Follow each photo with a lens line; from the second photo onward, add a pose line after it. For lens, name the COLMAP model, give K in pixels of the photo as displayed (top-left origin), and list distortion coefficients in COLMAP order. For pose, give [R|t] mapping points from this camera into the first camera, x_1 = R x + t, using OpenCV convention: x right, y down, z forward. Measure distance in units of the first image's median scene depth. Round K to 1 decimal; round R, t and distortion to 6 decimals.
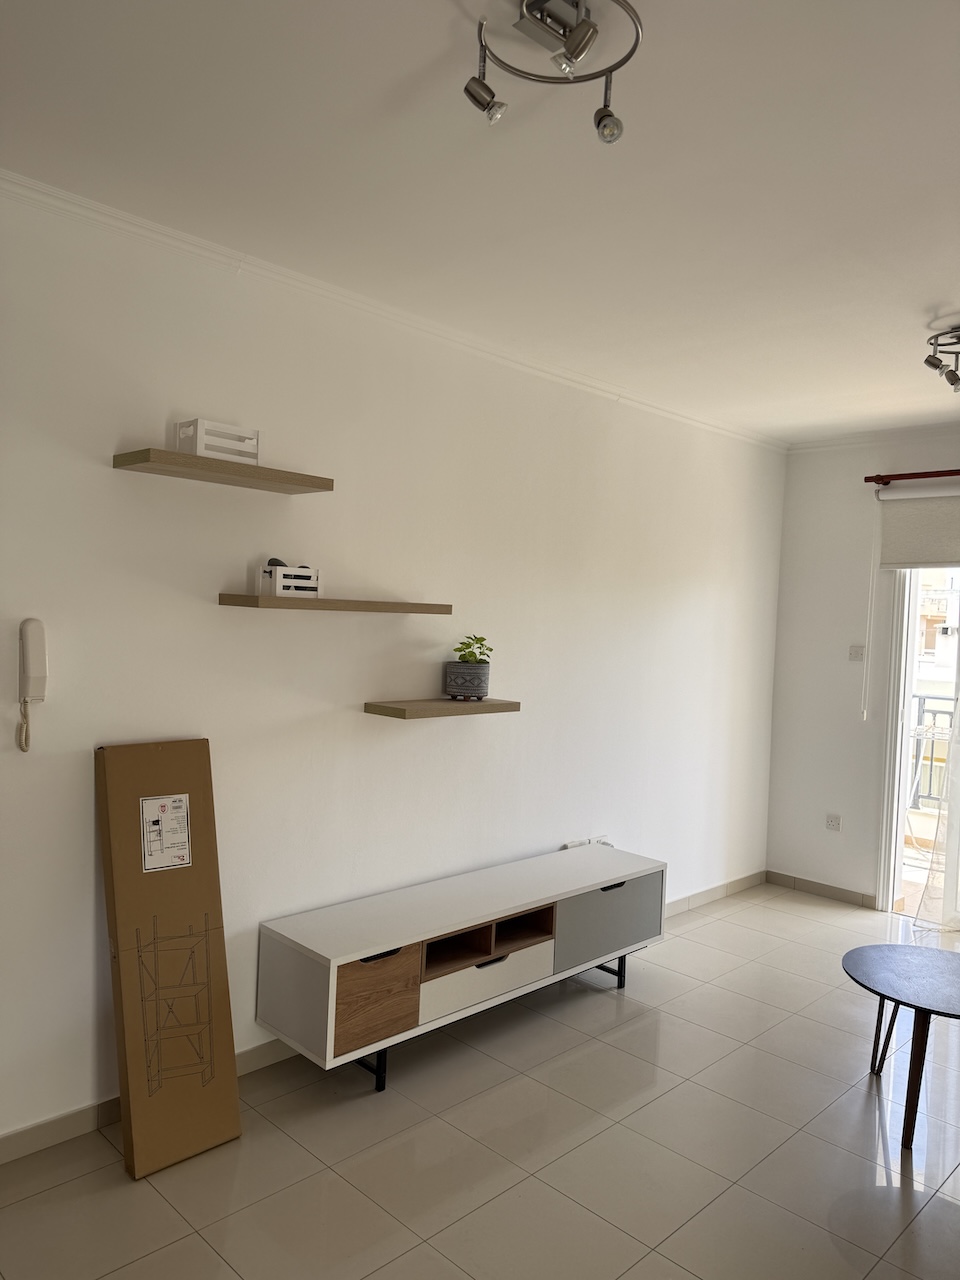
lens RADIAL K [[892.9, 0, 480.0], [0, 892.9, 640.0], [0, 0, 1]] dist [0.035009, 0.000149]
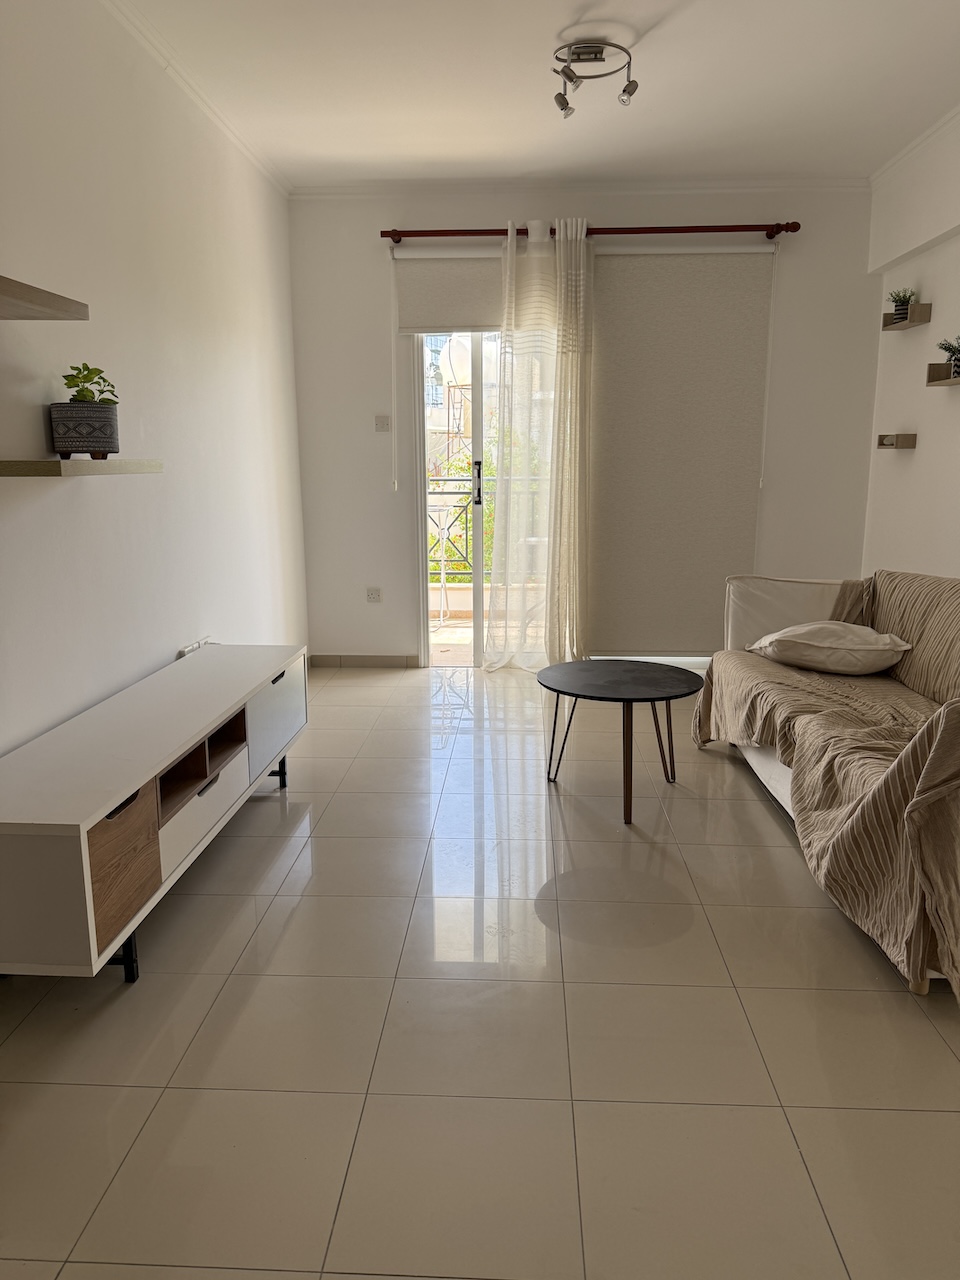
lens RADIAL K [[906.7, 0, 480.0], [0, 906.7, 640.0], [0, 0, 1]] dist [0.030299, -0.002536]
pose [[0.707952, -0.178035, 0.683452, -0.313938], [0.062561, 0.979710, 0.190405, 0.088430], [-0.703484, -0.092040, 0.704726, 0.258065]]
